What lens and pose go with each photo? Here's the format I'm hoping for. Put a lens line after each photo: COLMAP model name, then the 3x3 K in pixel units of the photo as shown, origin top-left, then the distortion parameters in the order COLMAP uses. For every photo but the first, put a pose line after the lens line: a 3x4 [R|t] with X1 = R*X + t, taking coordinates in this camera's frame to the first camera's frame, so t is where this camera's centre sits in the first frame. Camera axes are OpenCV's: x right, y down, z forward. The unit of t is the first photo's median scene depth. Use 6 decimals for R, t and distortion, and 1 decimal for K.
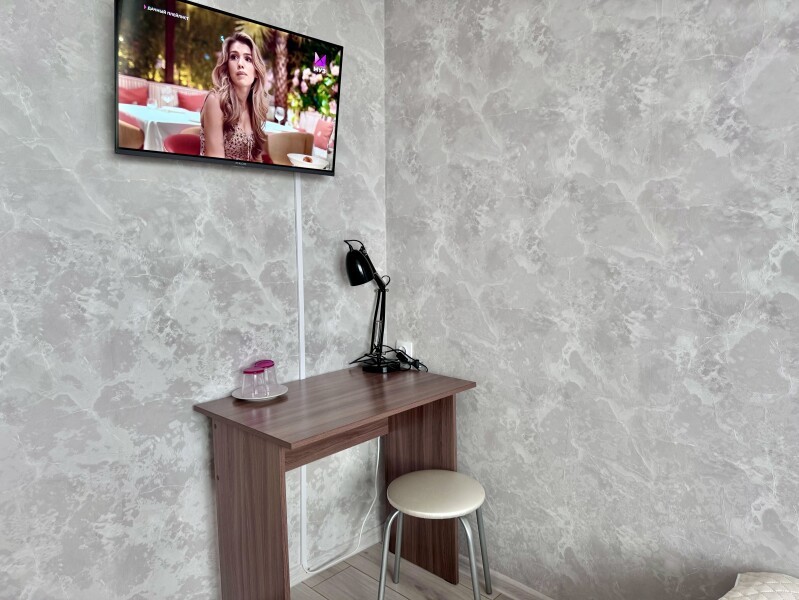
lens RADIAL K [[578.9, 0, 416.7], [0, 578.9, 301.4], [0, 0, 1]] dist [0.106279, -0.110995]
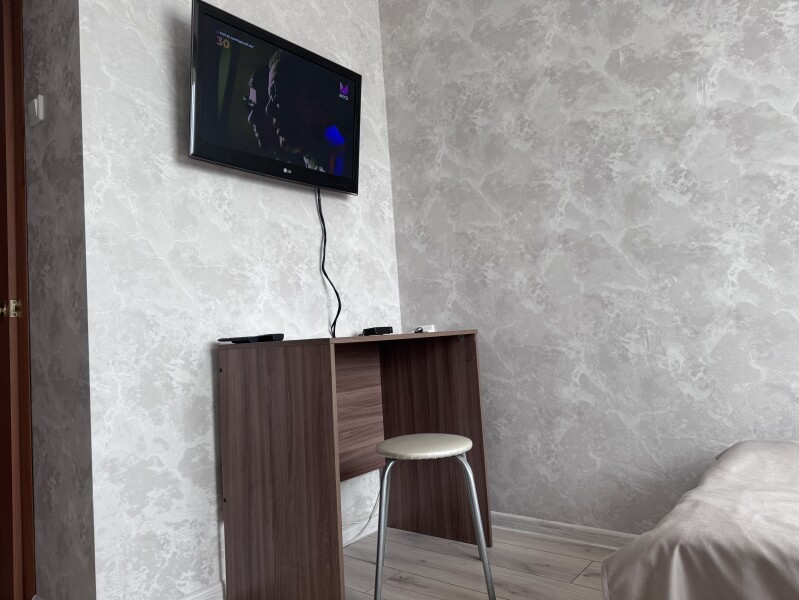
lens RADIAL K [[578.9, 0, 416.7], [0, 578.9, 301.4], [0, 0, 1]] dist [0.106279, -0.110995]
pose [[0.990258, -0.089908, 0.106327, -0.191768], [0.104177, 0.985035, -0.137309, 0.072252], [-0.092391, 0.147048, 0.984805, -0.180184]]
